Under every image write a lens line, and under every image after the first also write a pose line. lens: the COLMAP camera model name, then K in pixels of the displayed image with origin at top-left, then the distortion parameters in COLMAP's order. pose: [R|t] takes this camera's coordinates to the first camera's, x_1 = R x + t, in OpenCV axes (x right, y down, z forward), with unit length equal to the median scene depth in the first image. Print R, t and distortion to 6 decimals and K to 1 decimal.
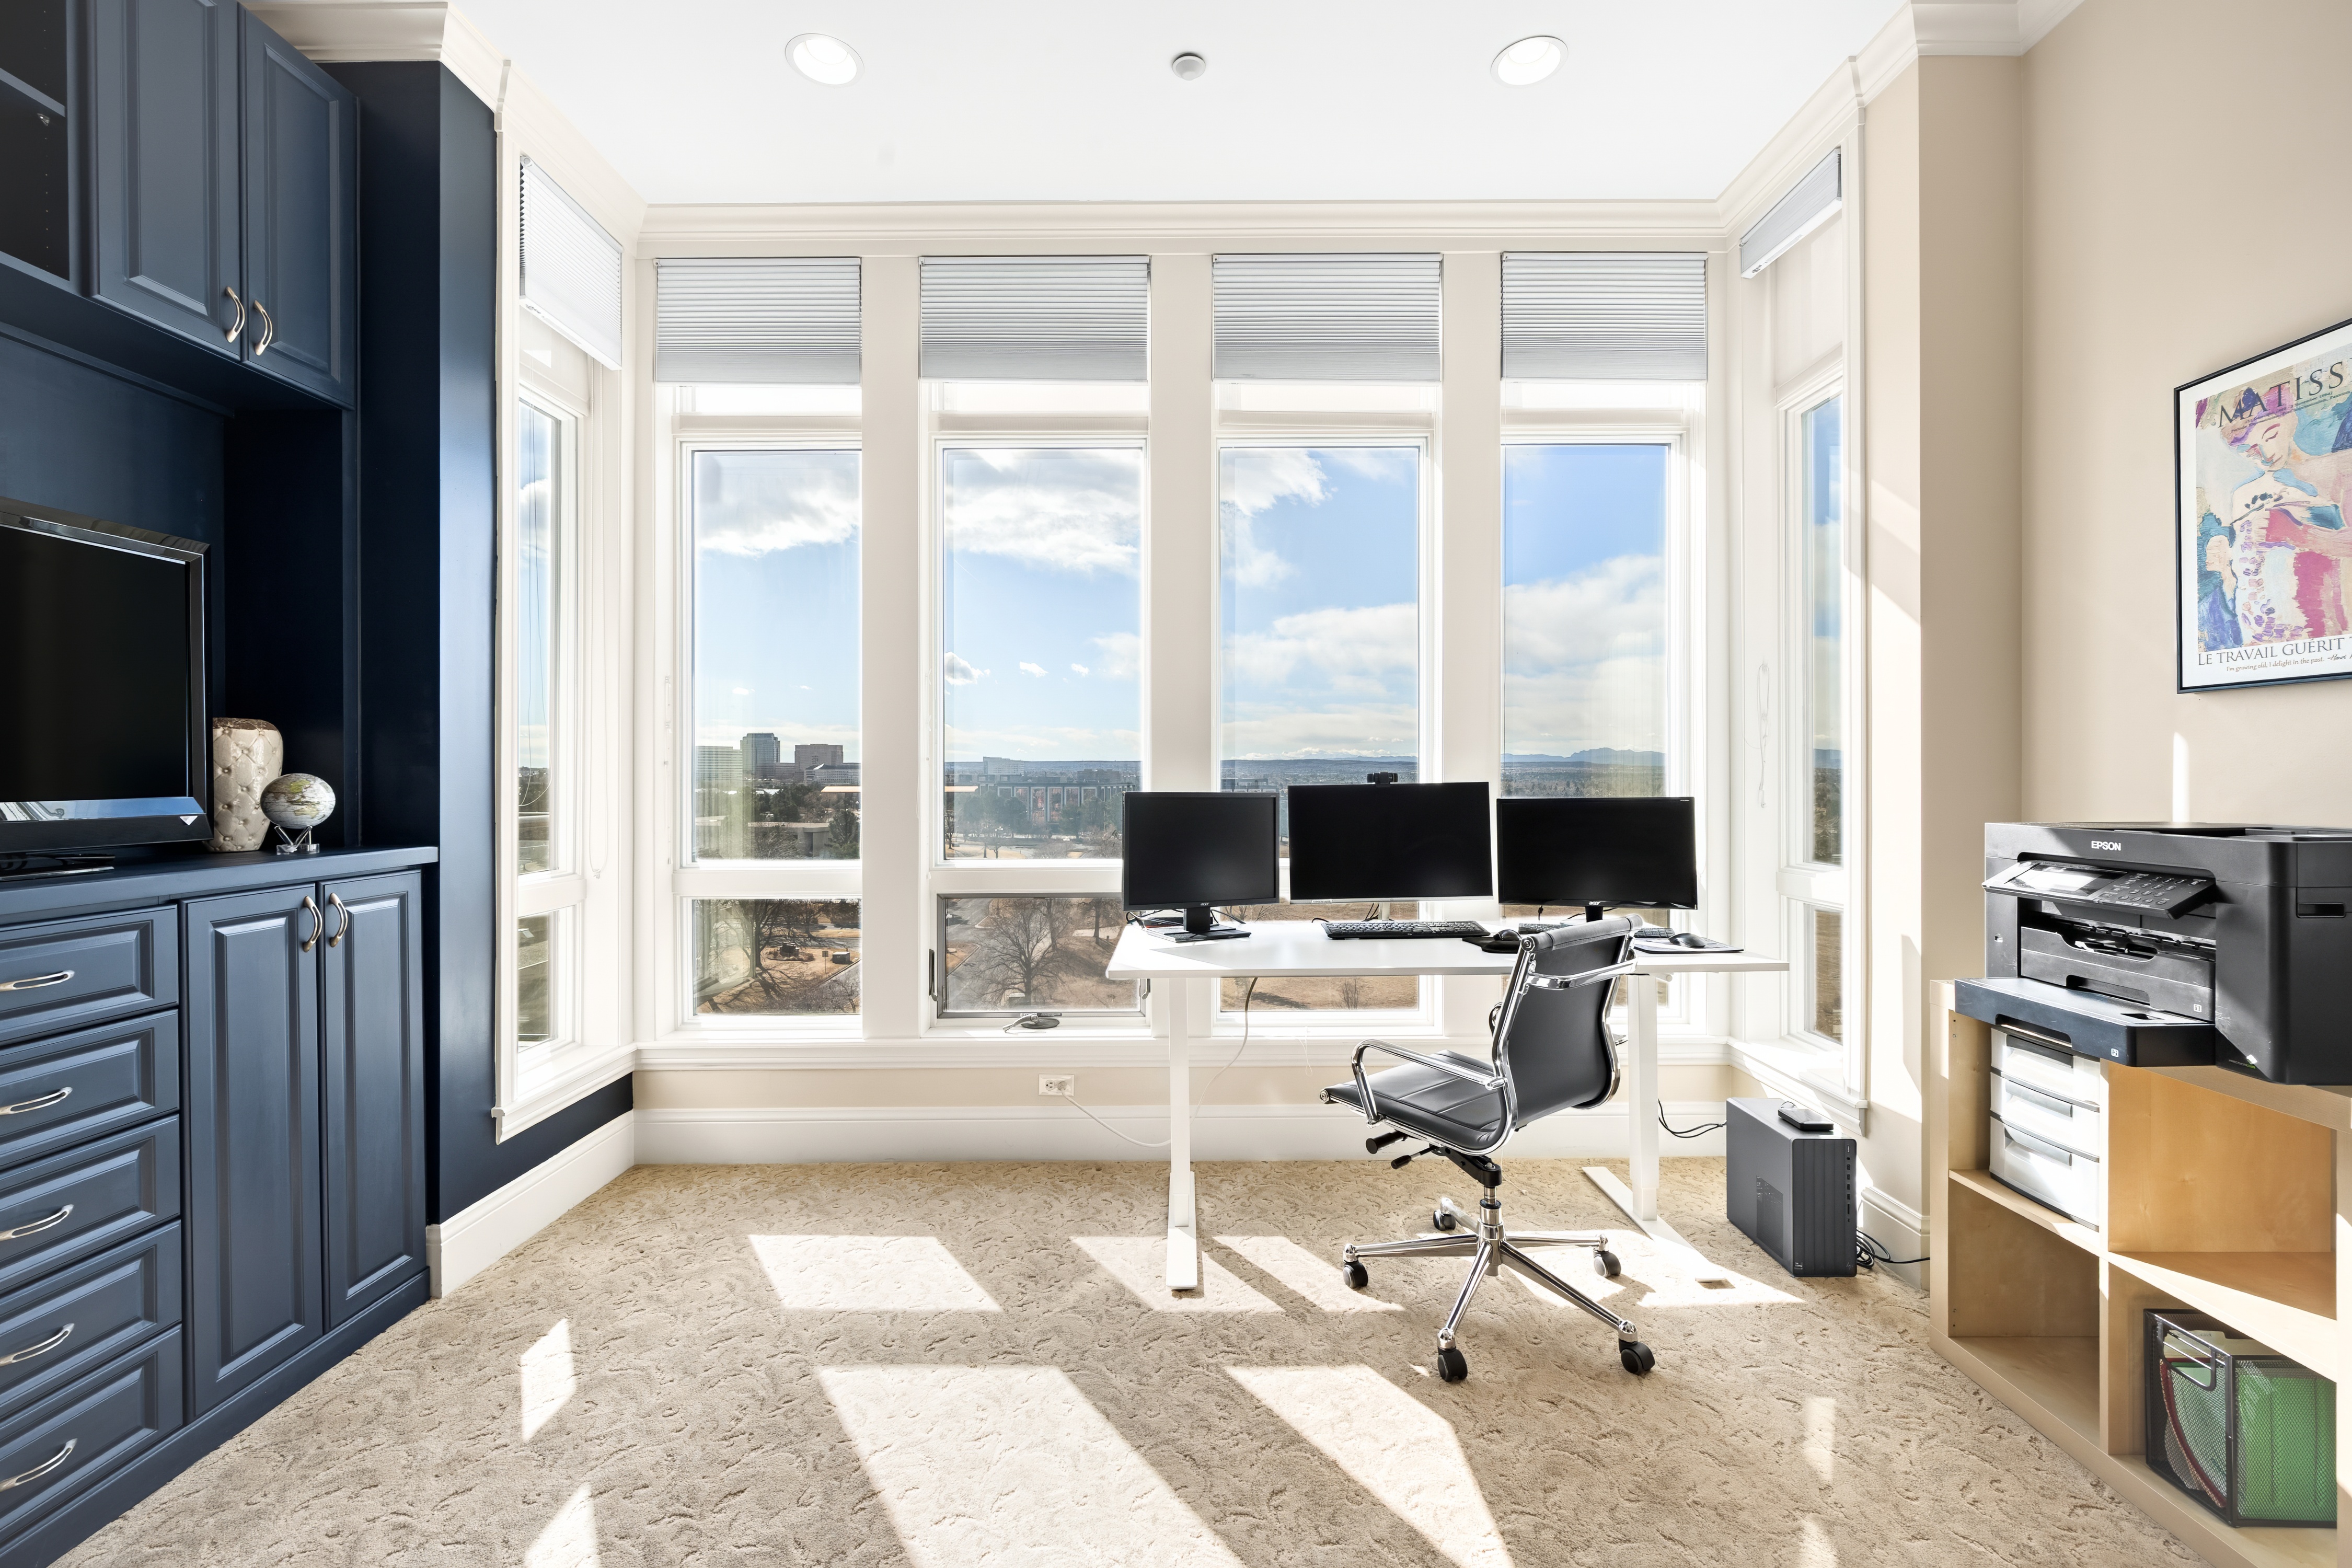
lens RADIAL K [[957.6, 0, 1217.1], [0, 957.6, 773.5], [0, 0, 1]] dist [-0.001063, 0.000397]
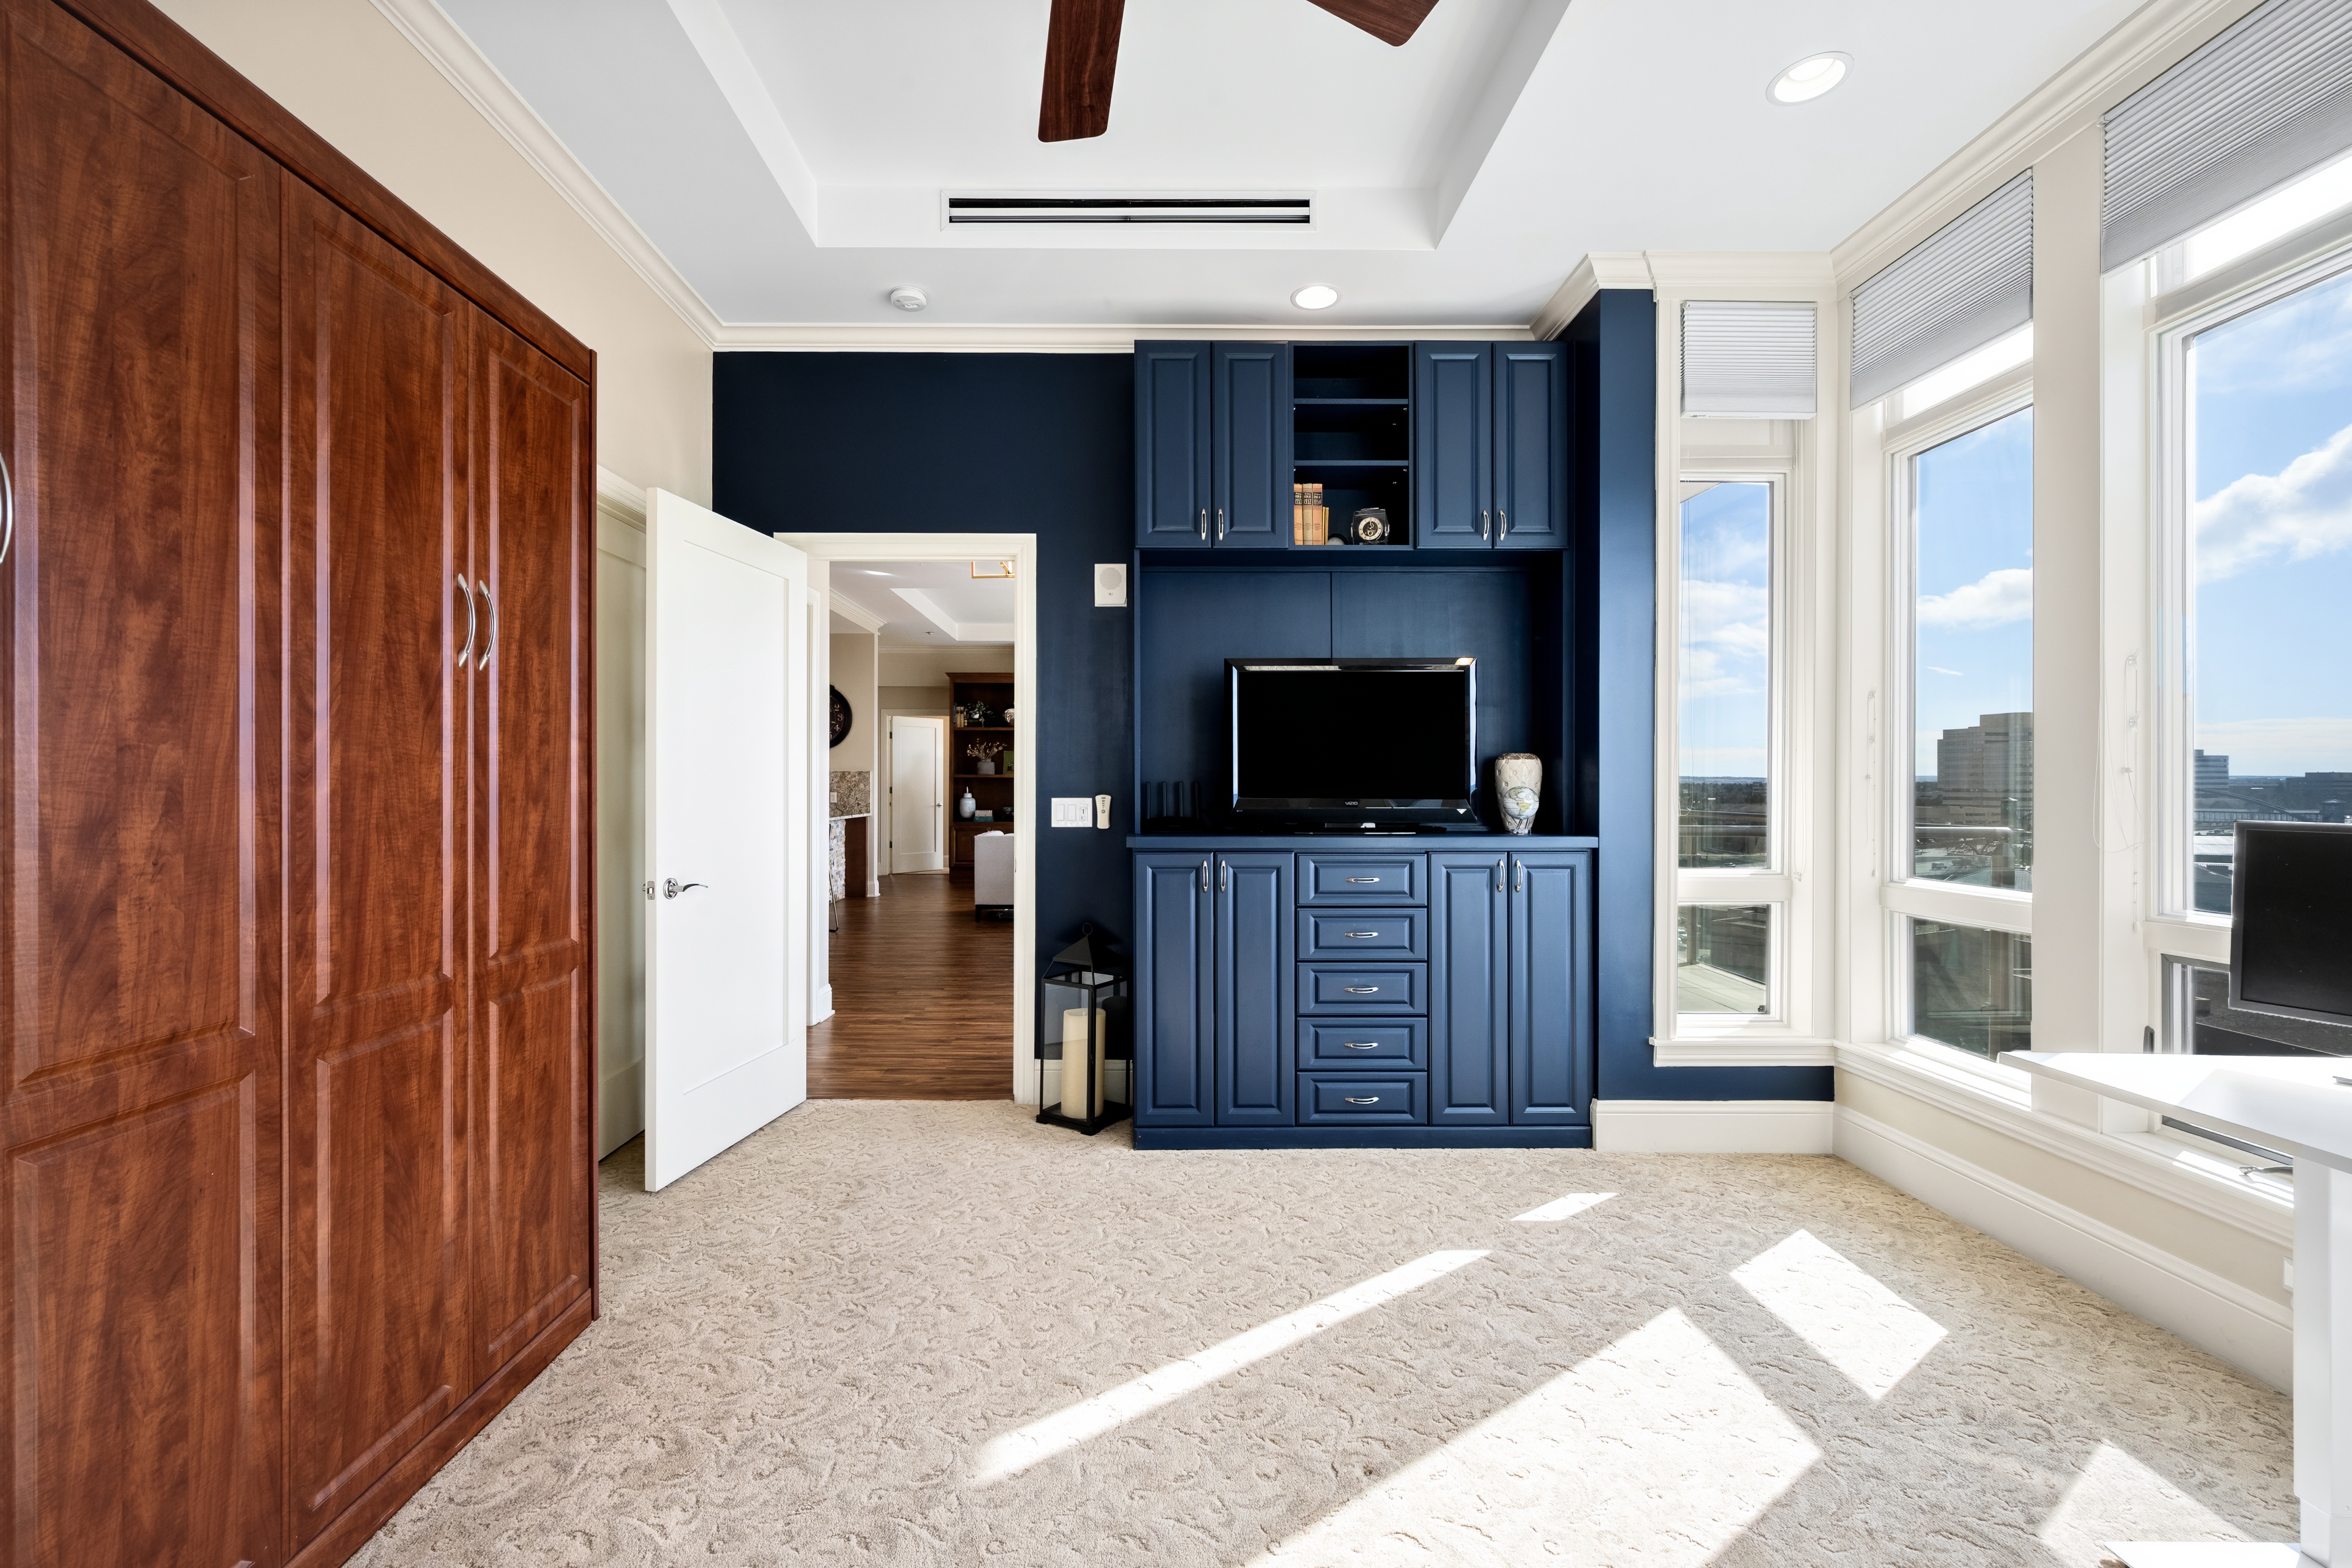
lens RADIAL K [[1018.6, 0, 1182.0], [0, 1018.6, 785.2], [0, 0, 1]] dist [0.001686, 0.000216]
pose [[0.010970, 0.004104, -0.999931, 0.790997], [-0.001256, 0.999991, 0.004091, -0.008002], [0.999939, 0.001211, 0.010975, 0.399635]]
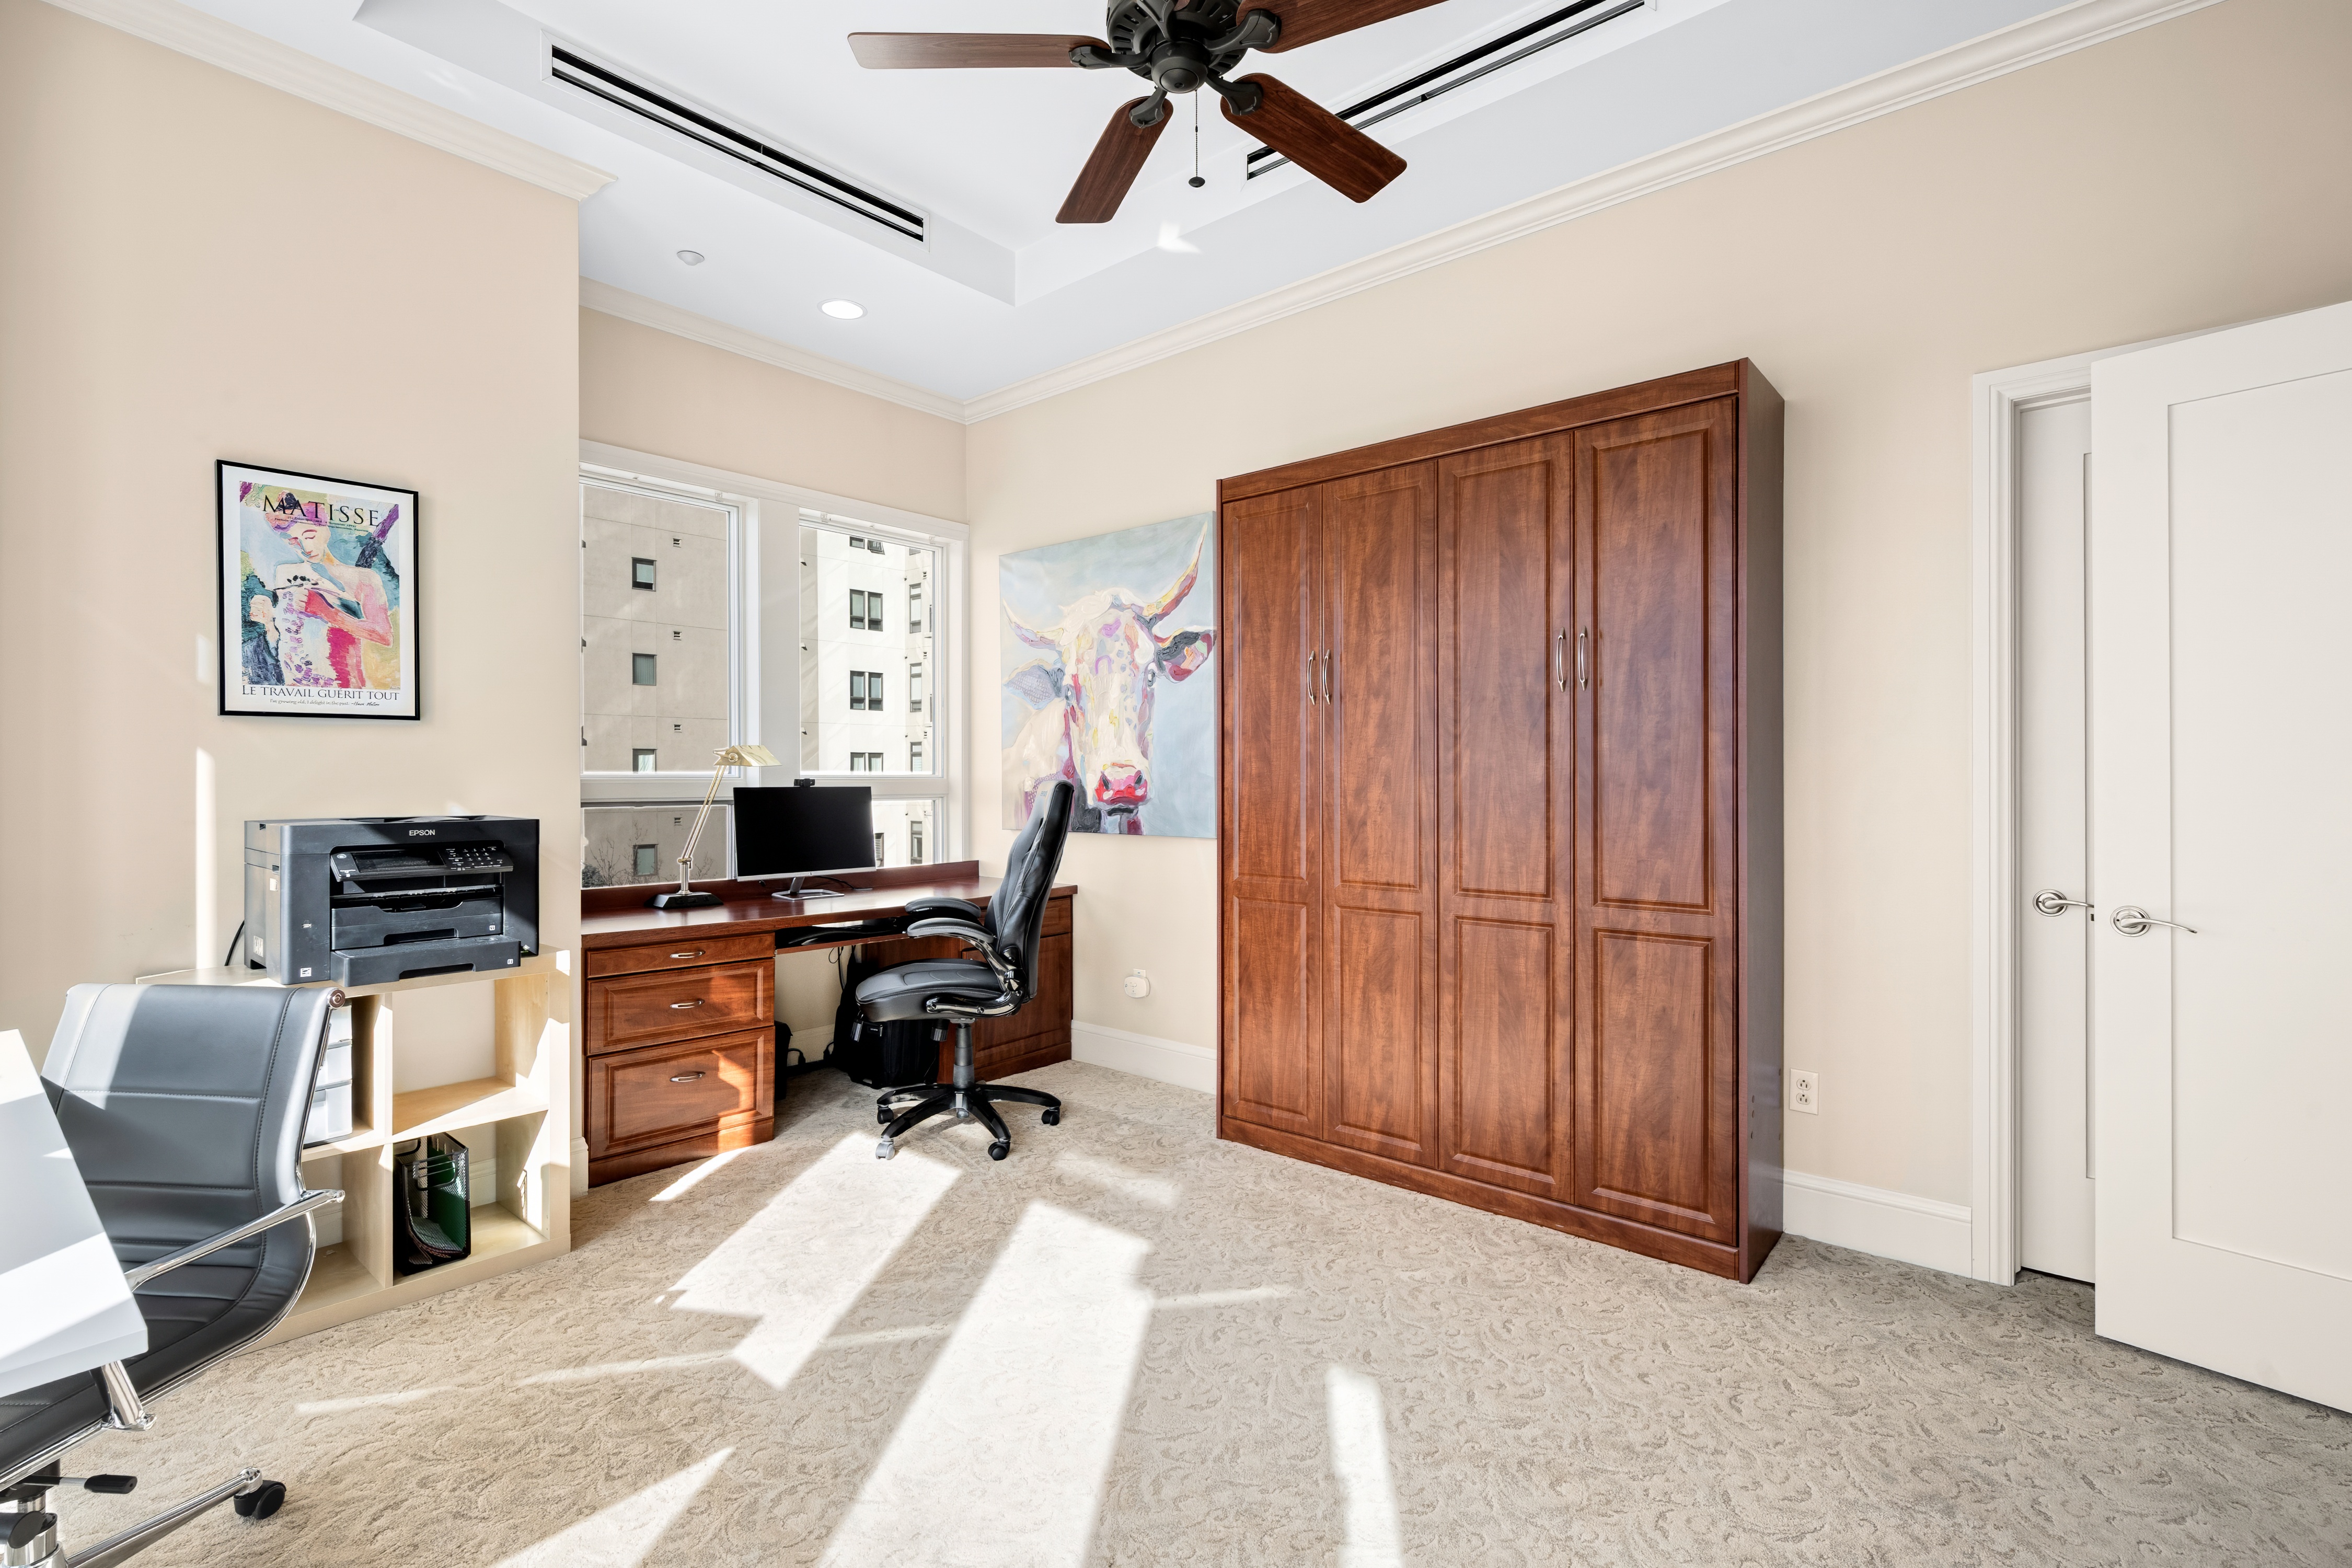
lens RADIAL K [[1100.3, 0, 1162.6], [0, 1100.3, 780.7], [0, 0, 1]] dist [-0.001087, -0.000139]
pose [[-0.715360, 0.001862, 0.698753, -0.815772], [0.004168, 0.999990, 0.001602, 0.001554], [-0.698743, 0.004059, -0.715361, 1.177138]]
